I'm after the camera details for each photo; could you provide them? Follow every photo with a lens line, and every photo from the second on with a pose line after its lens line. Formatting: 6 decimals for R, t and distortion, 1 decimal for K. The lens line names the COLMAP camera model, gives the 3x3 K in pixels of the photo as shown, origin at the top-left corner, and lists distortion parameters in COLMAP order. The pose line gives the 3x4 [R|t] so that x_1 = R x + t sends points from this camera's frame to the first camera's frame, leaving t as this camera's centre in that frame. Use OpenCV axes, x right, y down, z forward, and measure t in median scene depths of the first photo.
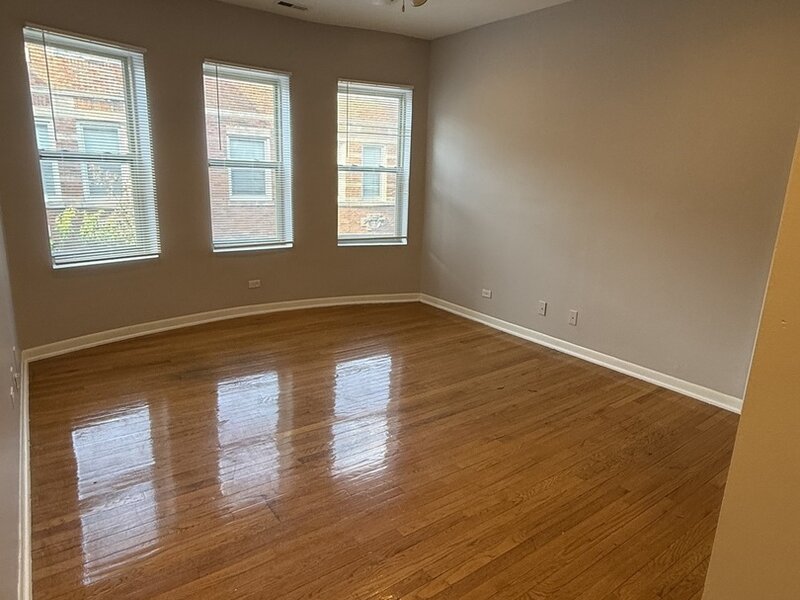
lens RADIAL K [[505.2, 0, 395.7], [0, 505.2, 299.1], [0, 0, 1]] dist [0.002098, 0.001509]
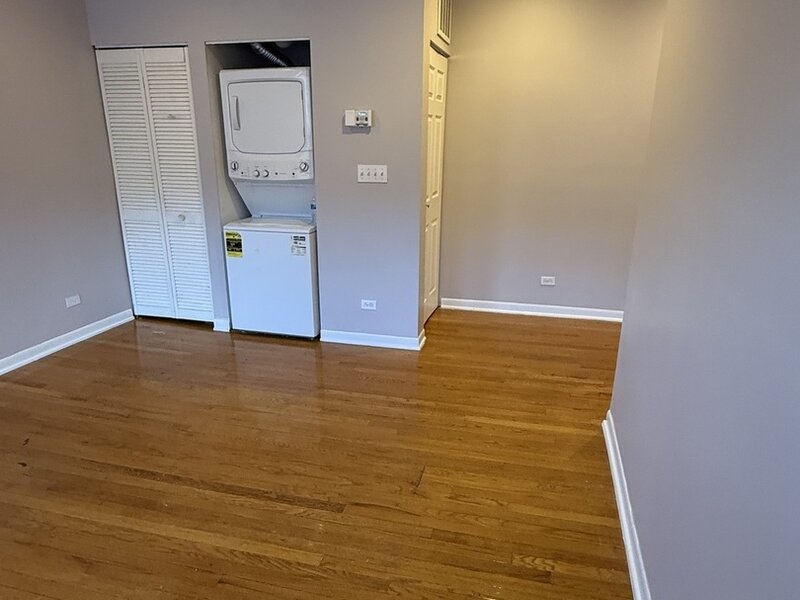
lens RADIAL K [[537.3, 0, 396.6], [0, 537.3, 299.3], [0, 0, 1]] dist [0.002664, -0.000390]
pose [[-0.630555, -0.257683, 0.732121, -0.499897], [0.161951, 0.878833, 0.448804, -0.224683], [-0.759061, 0.401563, -0.512420, 0.779159]]
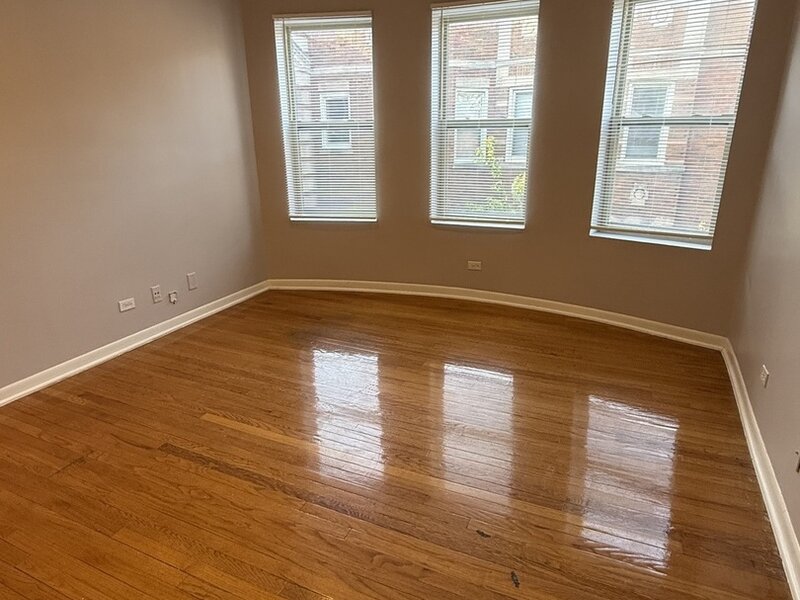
lens RADIAL K [[505.2, 0, 395.7], [0, 505.2, 299.1], [0, 0, 1]] dist [0.002098, 0.001509]
pose [[0.485351, 0.242821, -0.839924, 0.478770], [-0.181826, 0.967690, 0.174689, -0.122983], [0.855204, 0.067934, 0.513820, 0.542350]]
